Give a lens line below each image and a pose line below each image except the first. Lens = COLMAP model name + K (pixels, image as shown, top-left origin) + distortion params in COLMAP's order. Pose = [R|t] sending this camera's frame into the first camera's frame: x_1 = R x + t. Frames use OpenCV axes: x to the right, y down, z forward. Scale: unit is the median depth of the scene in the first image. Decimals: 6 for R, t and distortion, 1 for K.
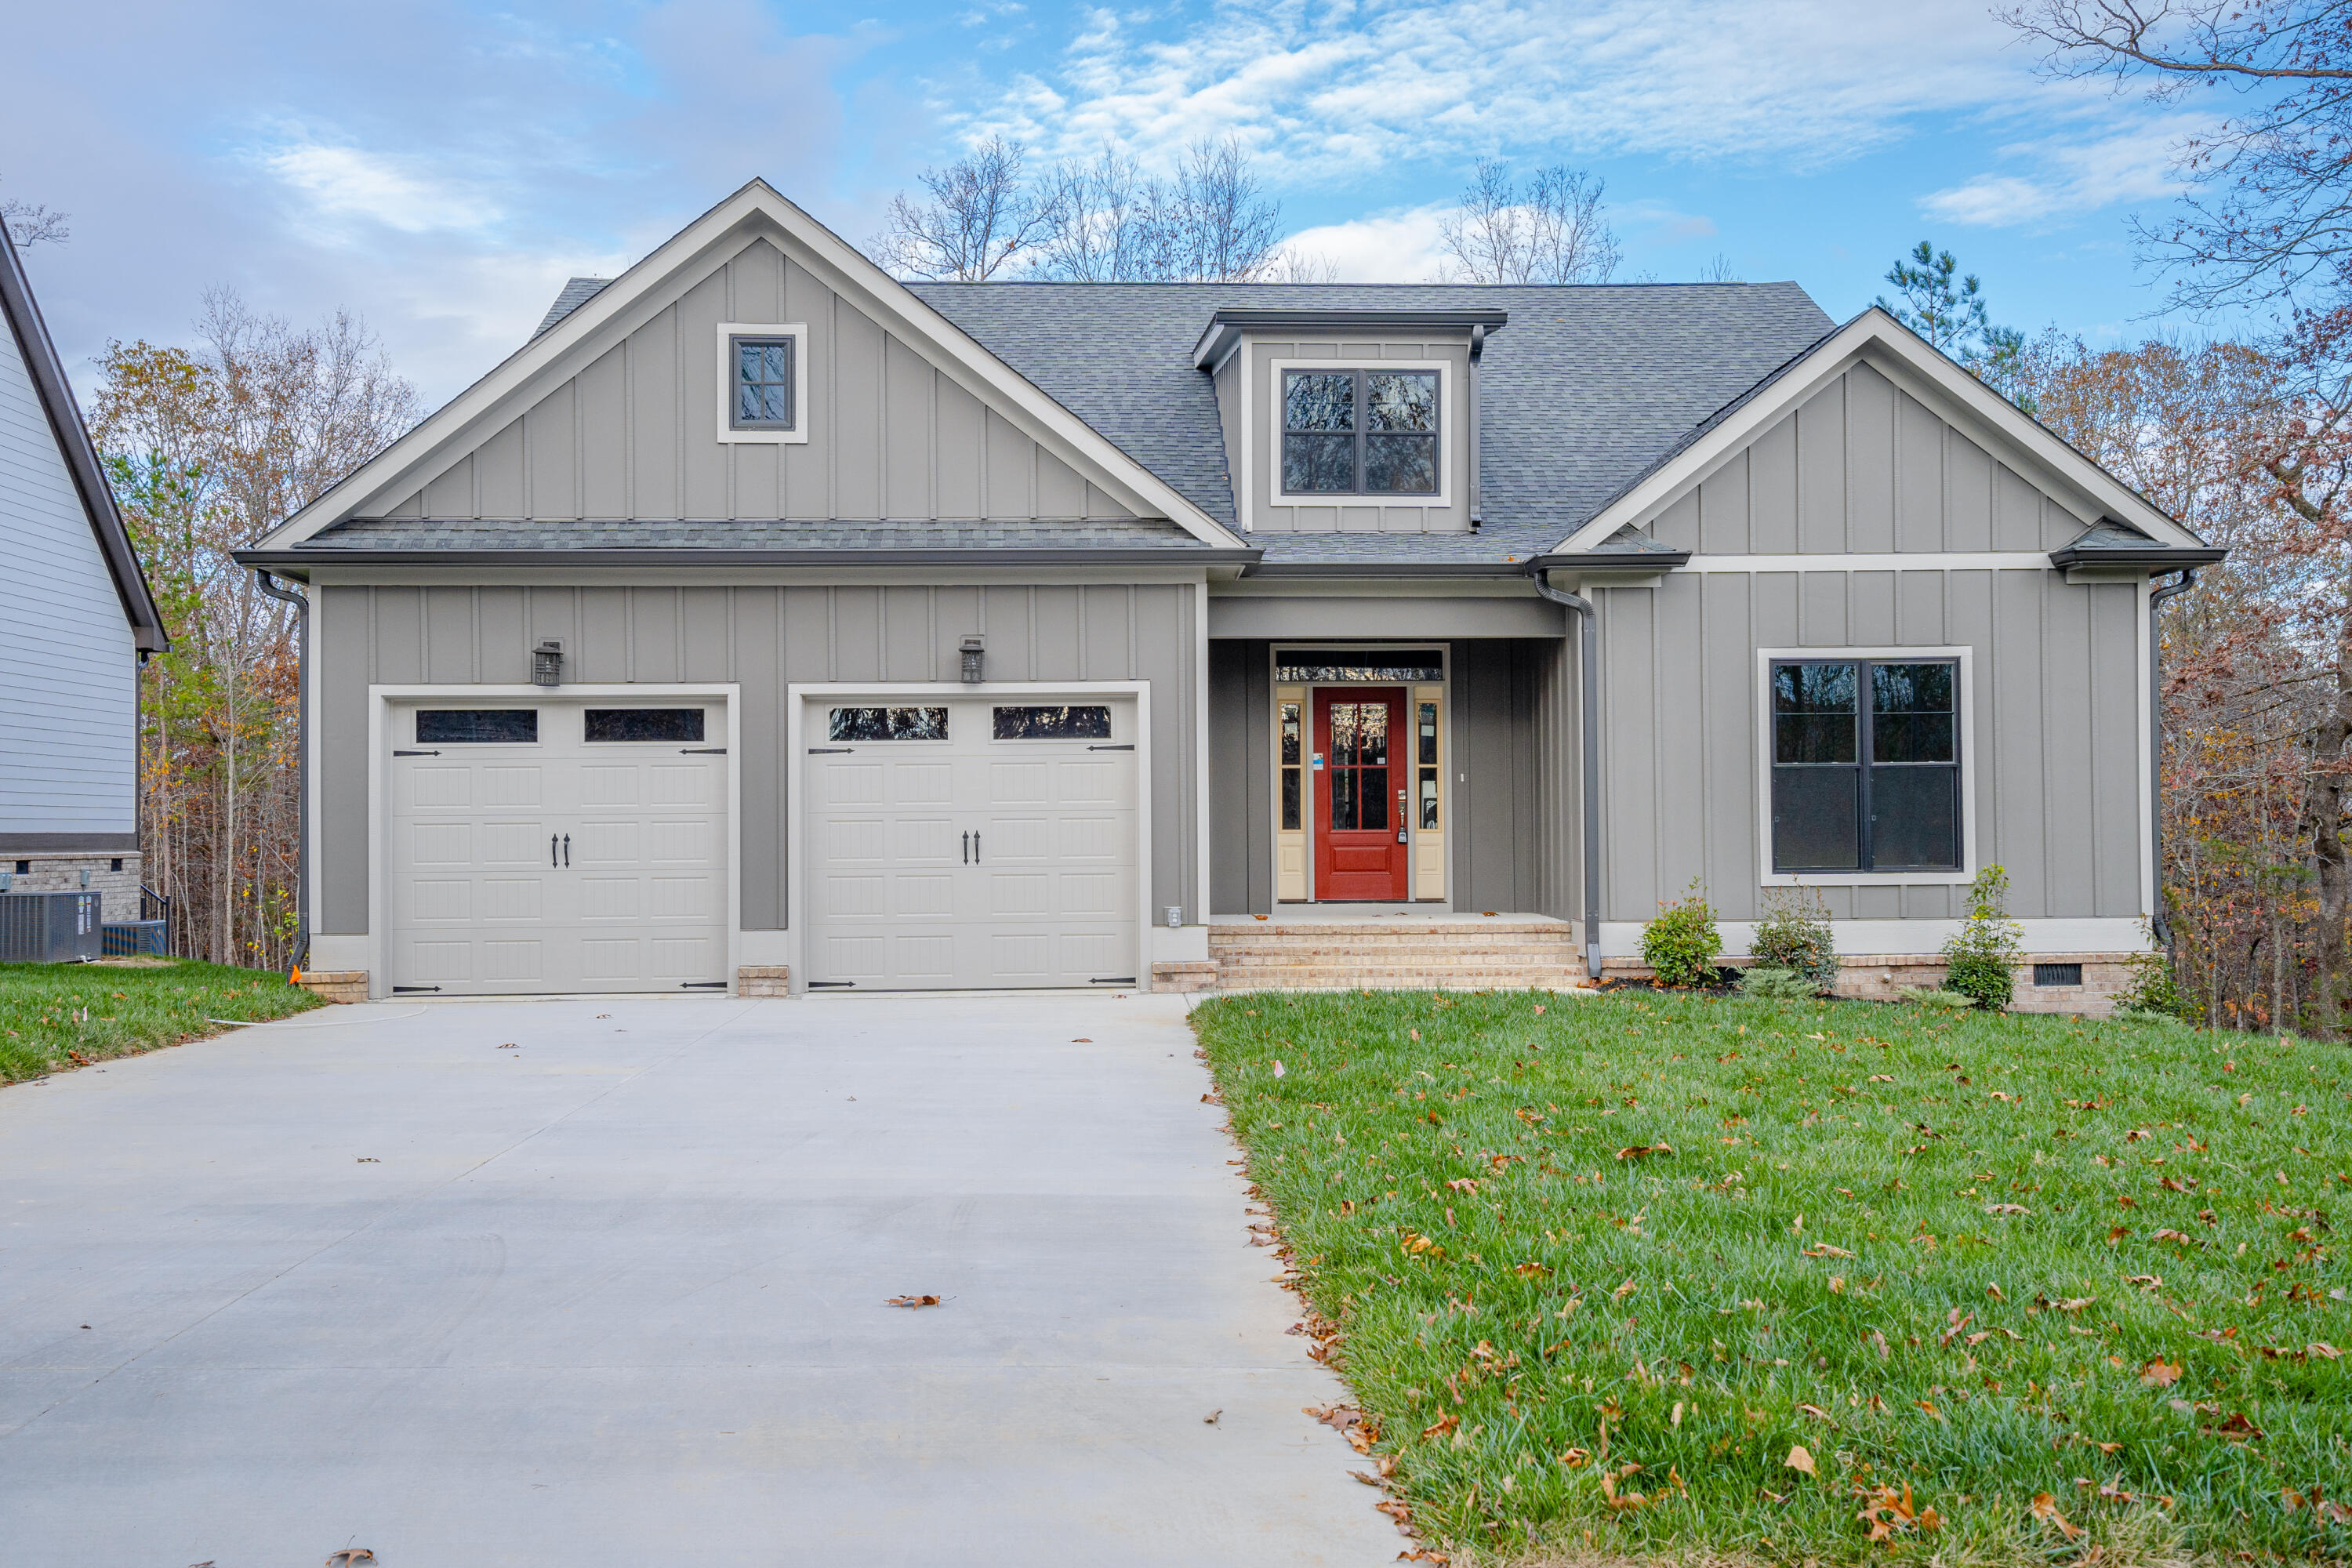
lens RADIAL K [[2161.8, 0, 1140.1], [0, 2161.8, 754.9], [0, 0, 1]] dist [0.089749, 0.000000]
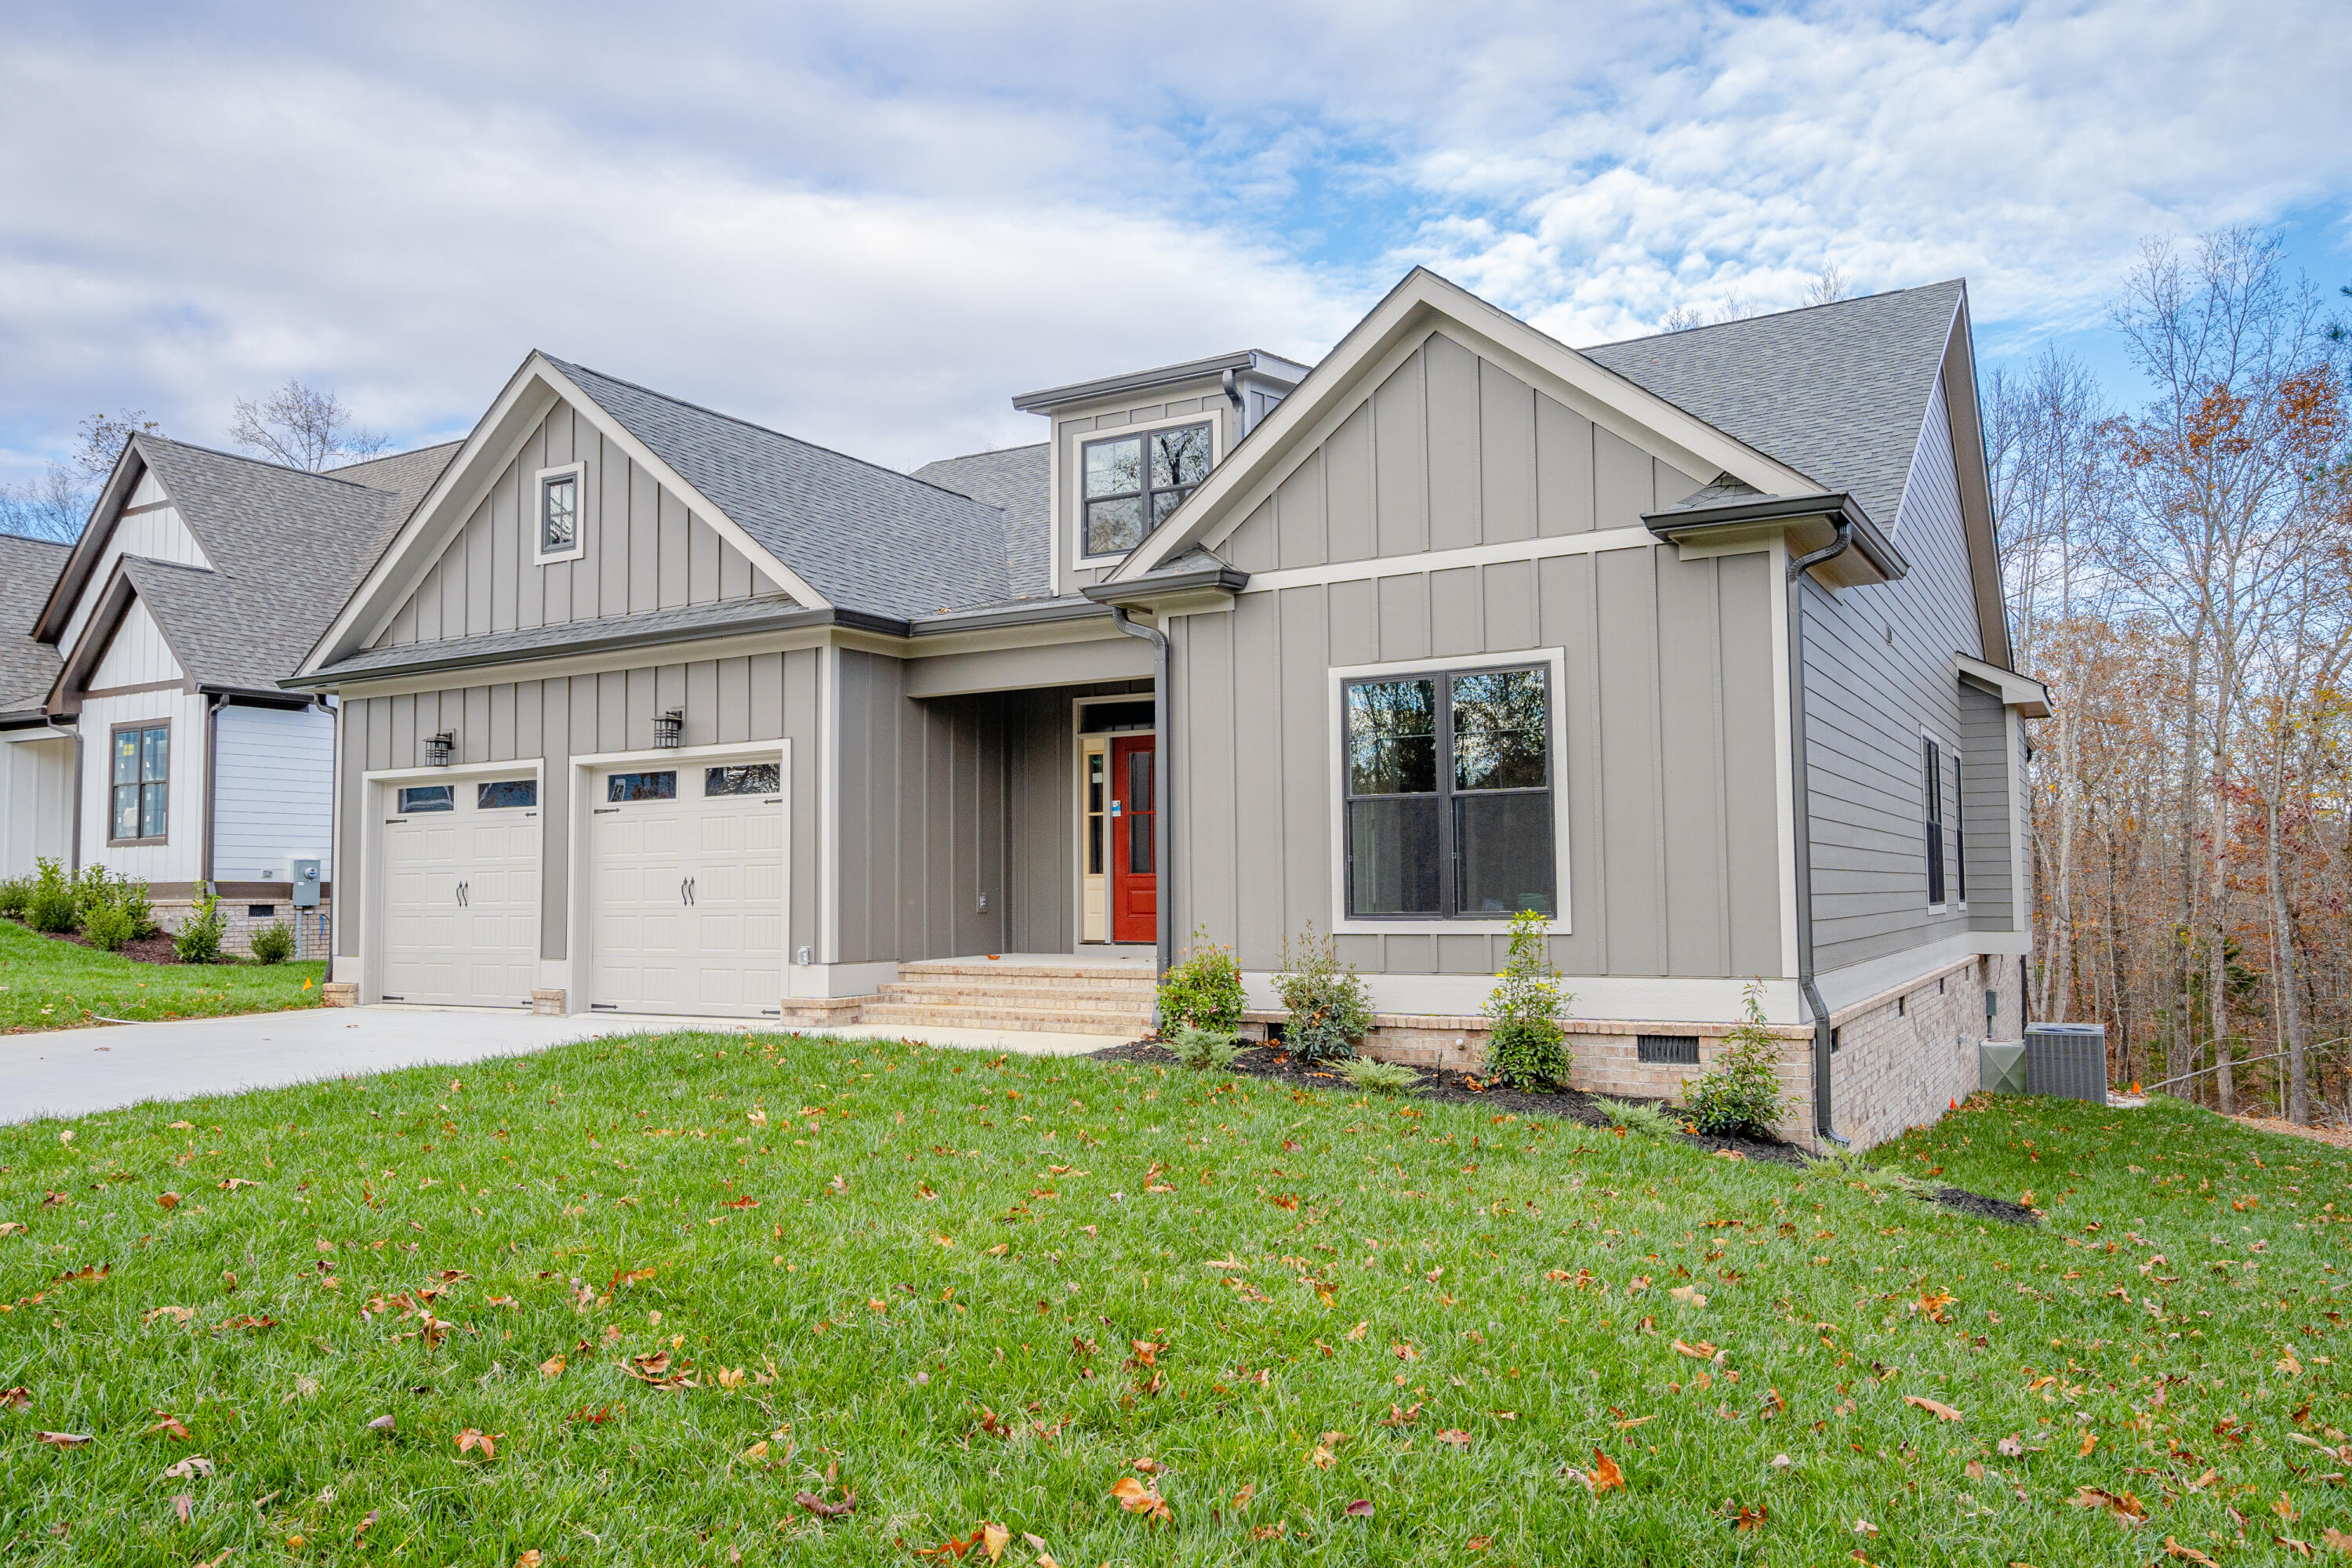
lens RADIAL K [[1577.4, 0, 1120.3], [0, 1577.4, 745.7], [0, 0, 1]] dist [0.028954, 0.000079]
pose [[0.849127, -0.049622, -0.525853, 0.545551], [0.023460, 0.998138, -0.056308, 0.017868], [0.527668, 0.035476, 0.848709, 0.399712]]
